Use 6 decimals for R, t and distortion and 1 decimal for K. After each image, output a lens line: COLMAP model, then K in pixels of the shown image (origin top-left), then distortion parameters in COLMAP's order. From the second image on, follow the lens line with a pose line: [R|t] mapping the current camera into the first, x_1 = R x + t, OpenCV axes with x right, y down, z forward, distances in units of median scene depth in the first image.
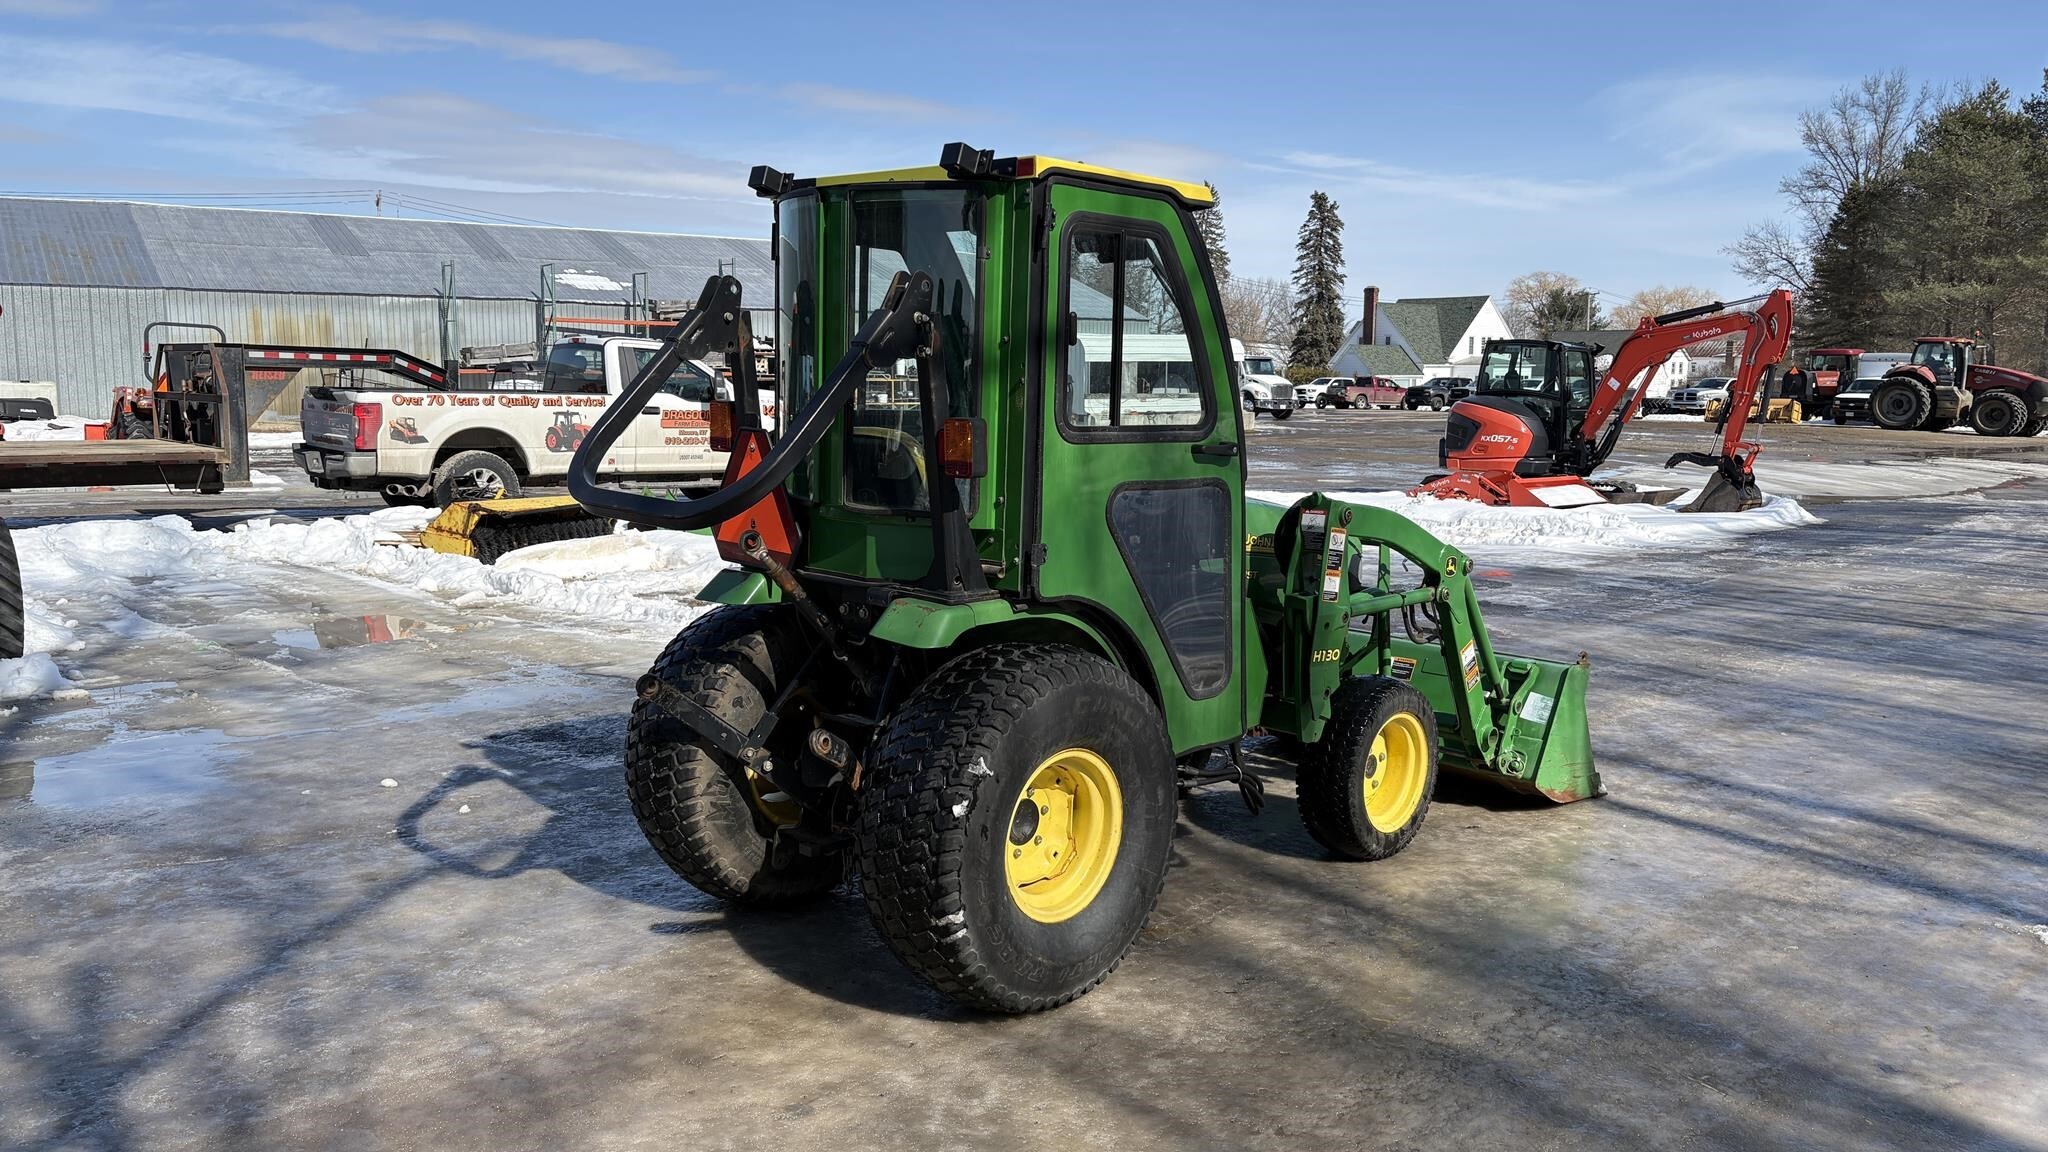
lens RADIAL K [[1540.9, 0, 1034.4], [0, 1540.9, 572.1], [0, 0, 1]] dist [0.027788, -0.024374]
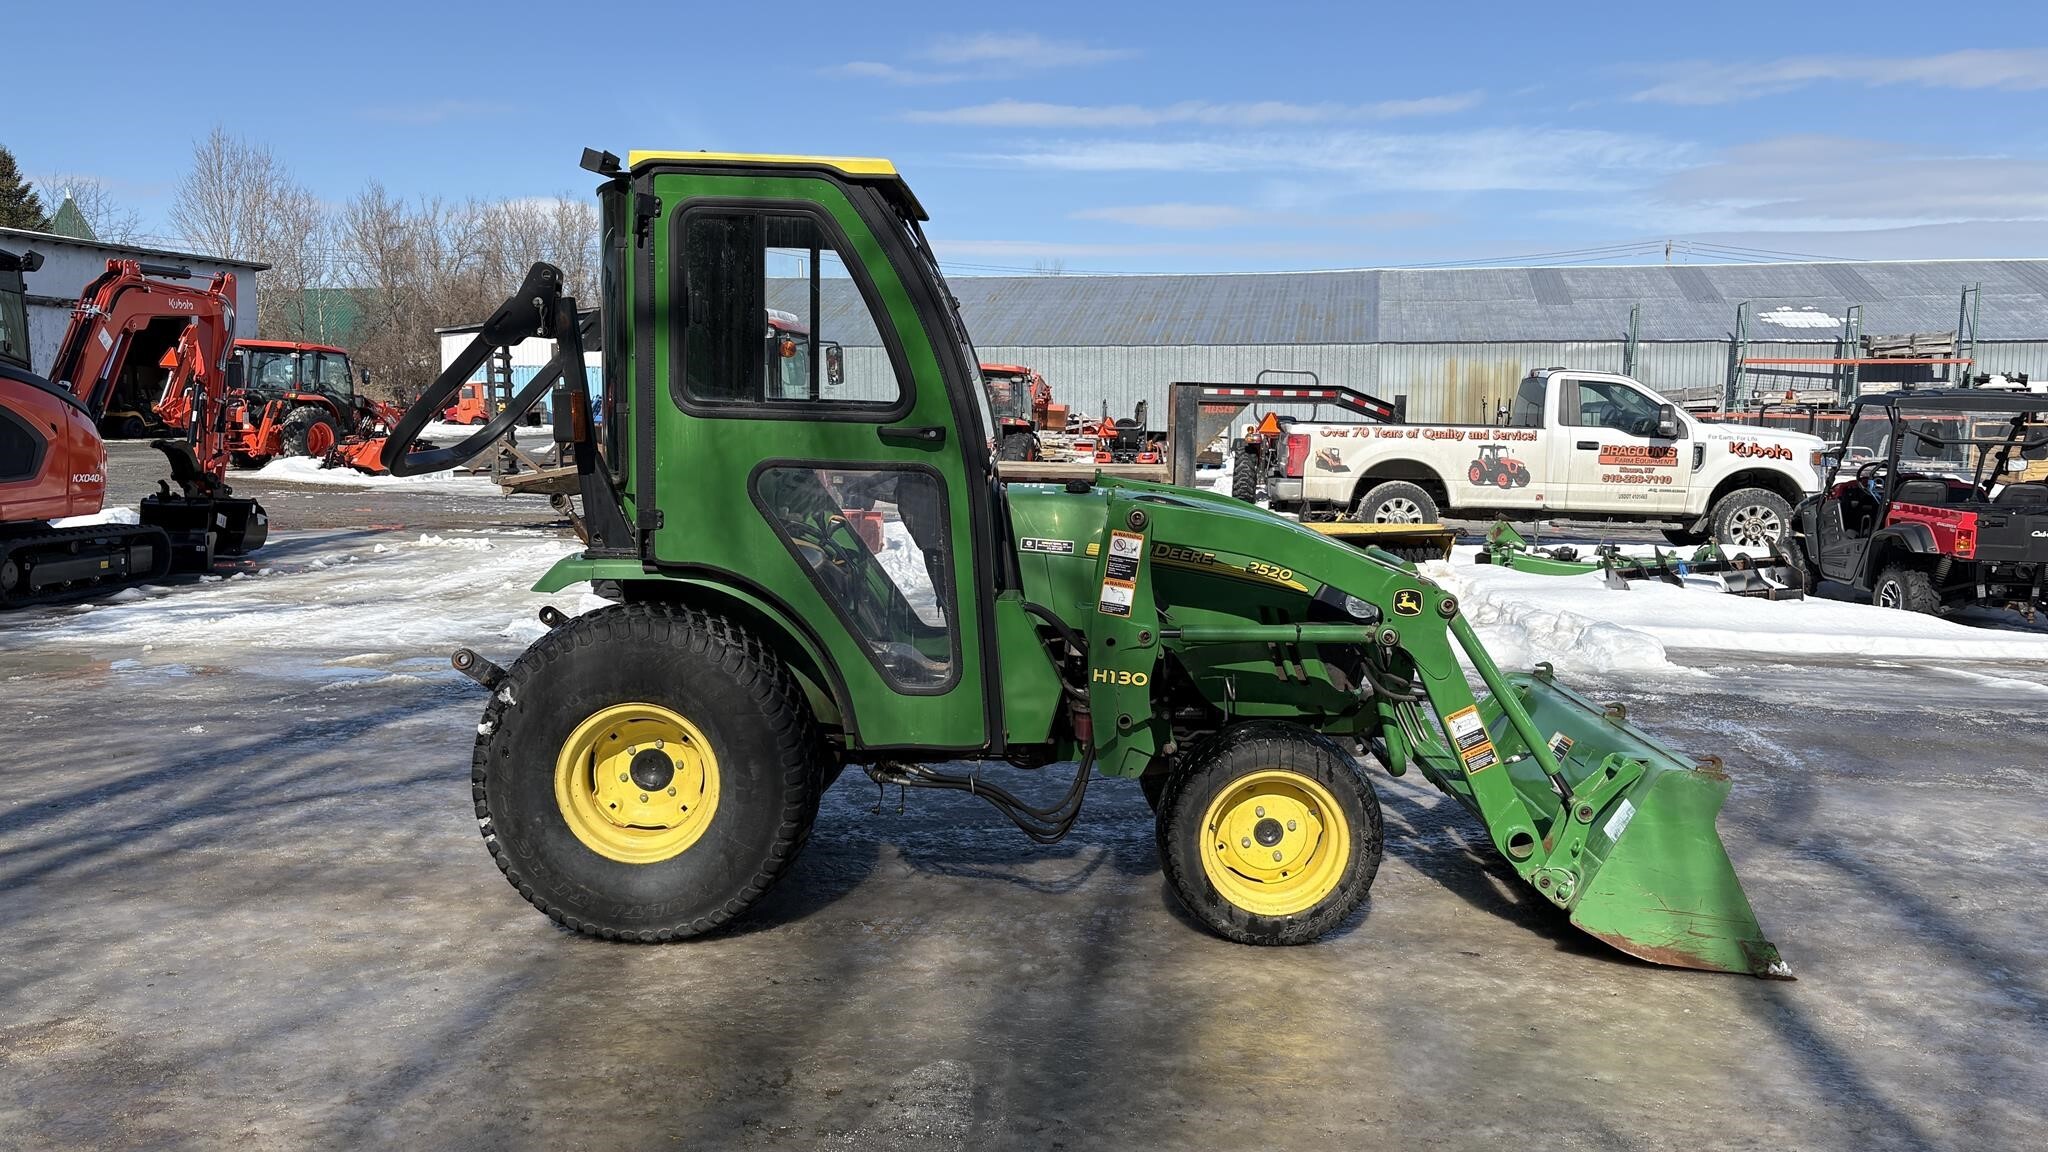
lens RADIAL K [[1540.9, 0, 1030.6], [0, 1540.9, 582.3], [0, 0, 1]] dist [0.027788, -0.024374]
pose [[0.684913, 0.077122, -0.724532, 0.167615], [-0.096062, 0.995260, 0.015130, -0.001756], [0.722265, 0.059237, 0.689075, 0.078103]]
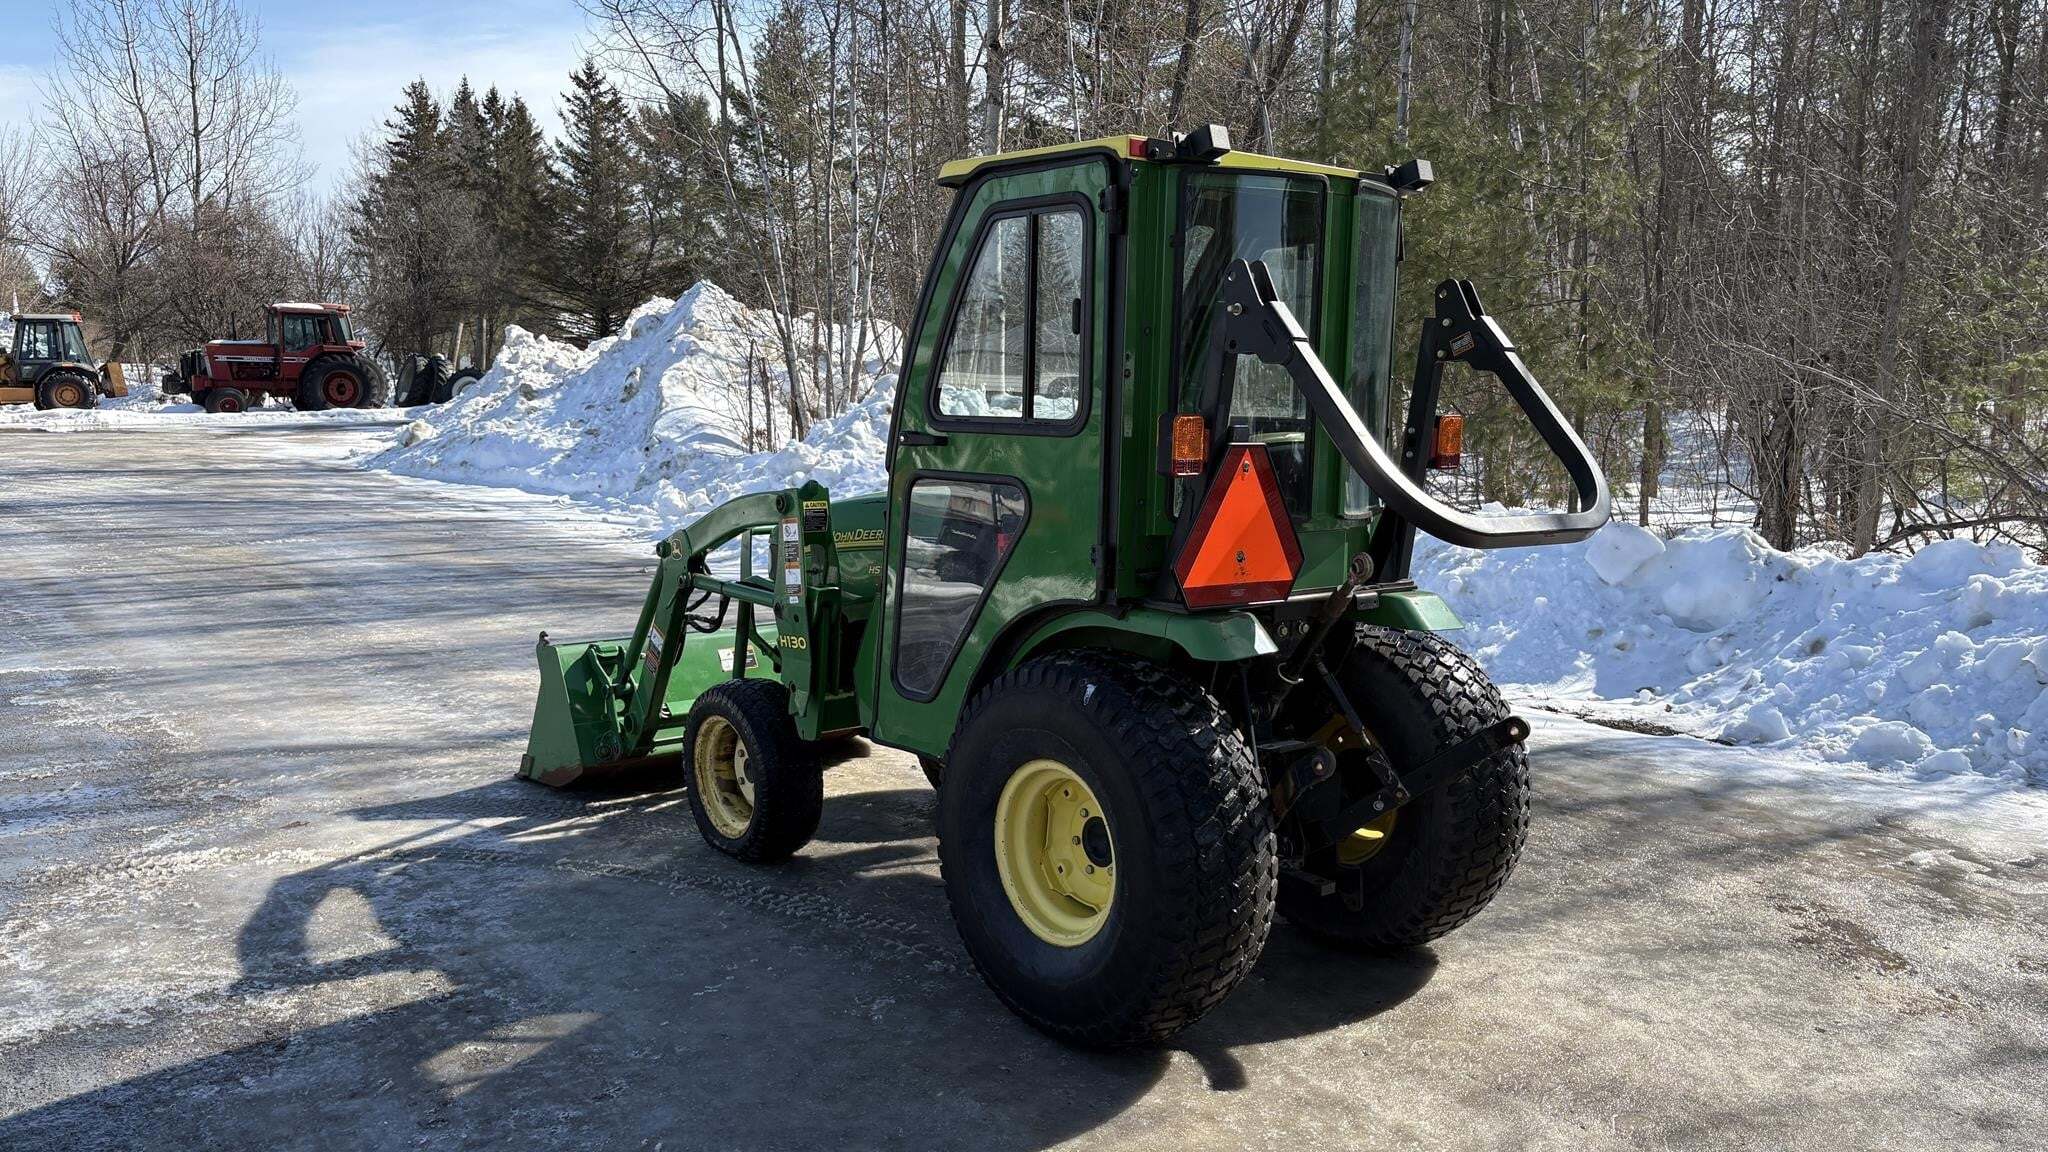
lens RADIAL K [[1540.9, 0, 1051.3], [0, 1540.9, 557.8], [0, 0, 1]] dist [0.027788, -0.024374]
pose [[0.088419, -0.134871, 0.986910, -0.194944], [0.111349, 0.985919, 0.124760, -0.028020], [-0.989840, 0.098860, 0.102191, 0.193267]]
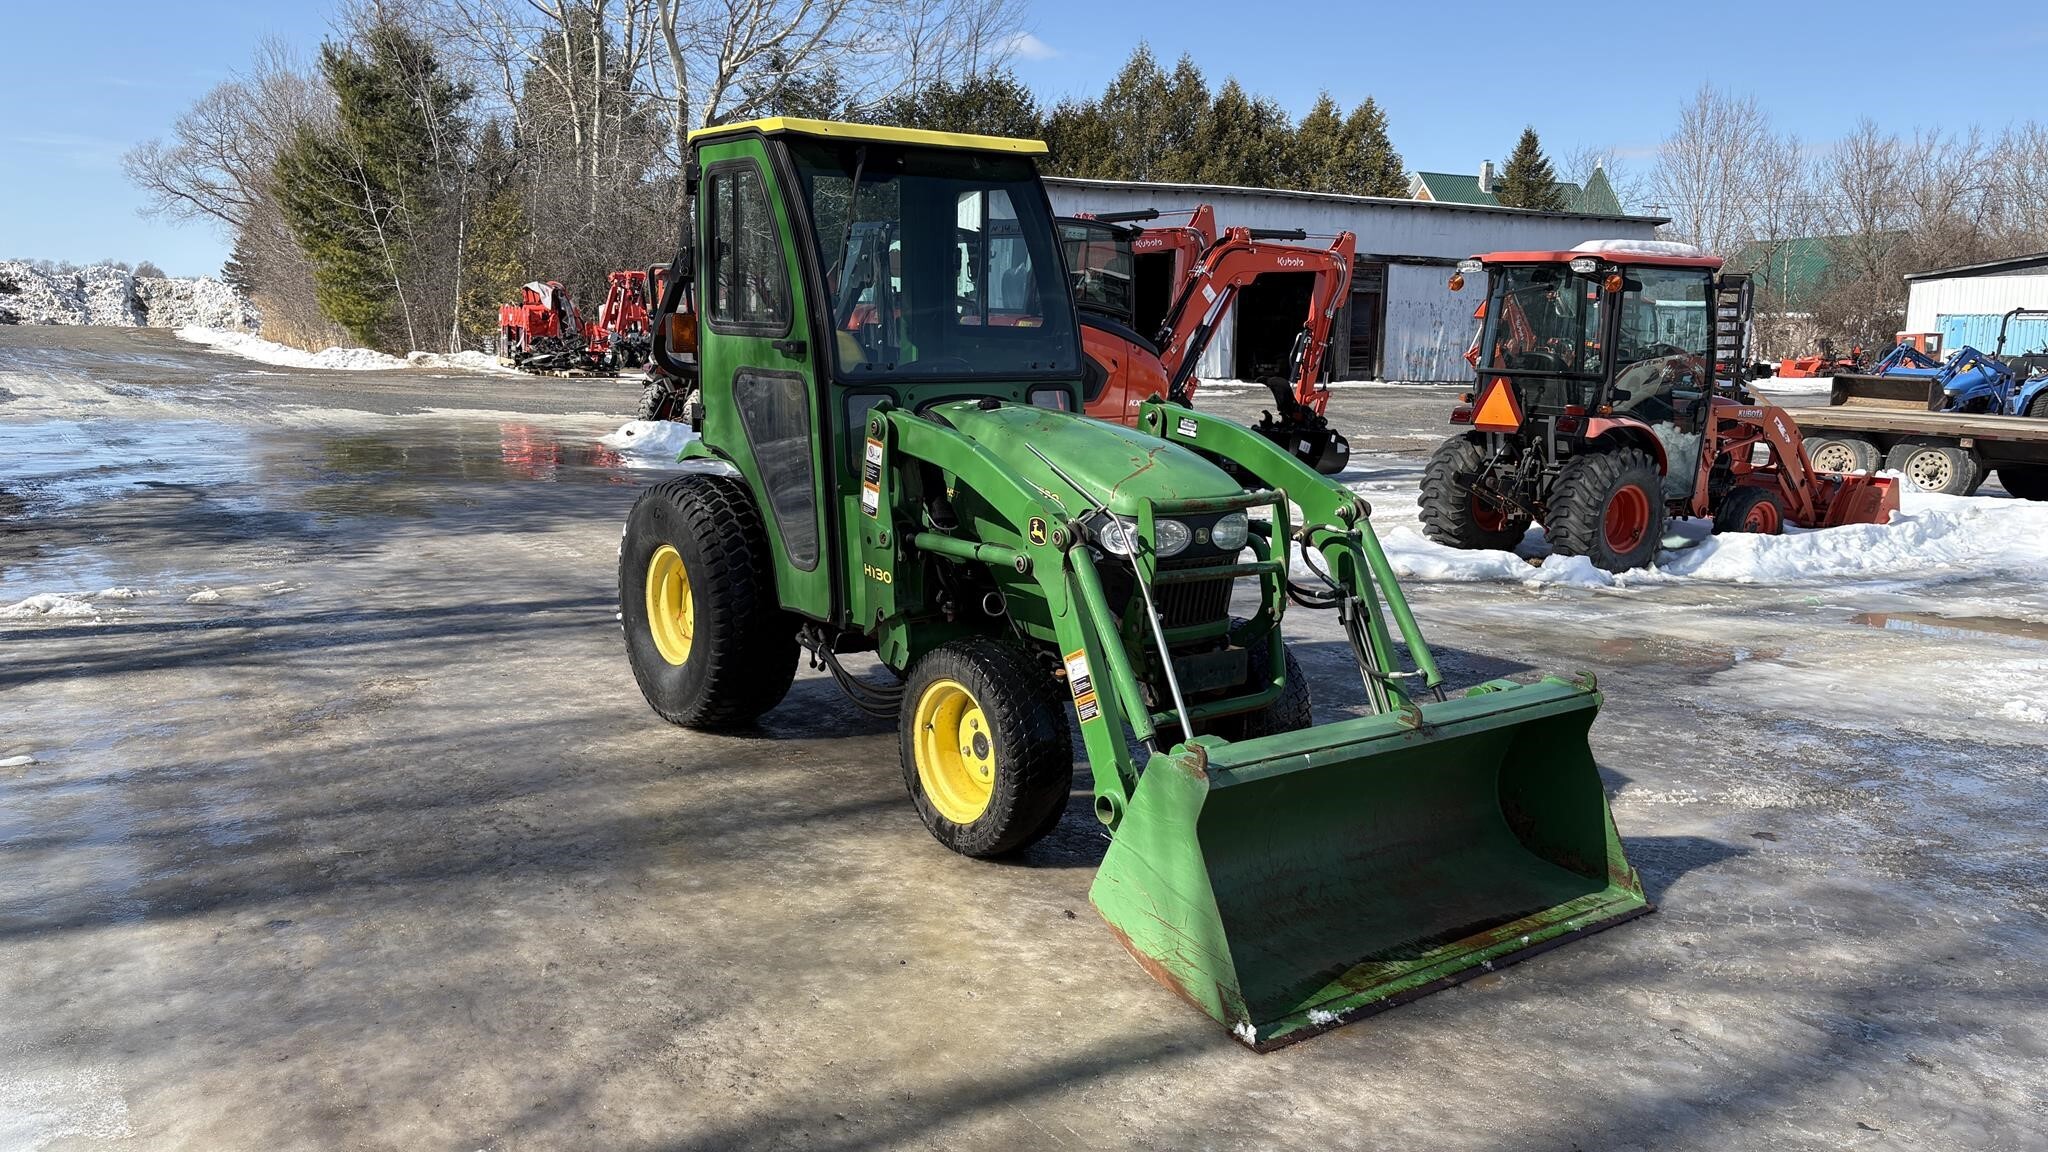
lens RADIAL K [[1540.9, 0, 1009.3], [0, 1540.9, 587.6], [0, 0, 1]] dist [0.027788, -0.024374]
pose [[-0.177350, 0.141560, -0.973914, 0.238080], [-0.147717, 0.974561, 0.168553, -0.023794], [0.972999, 0.173757, -0.151927, 0.263682]]
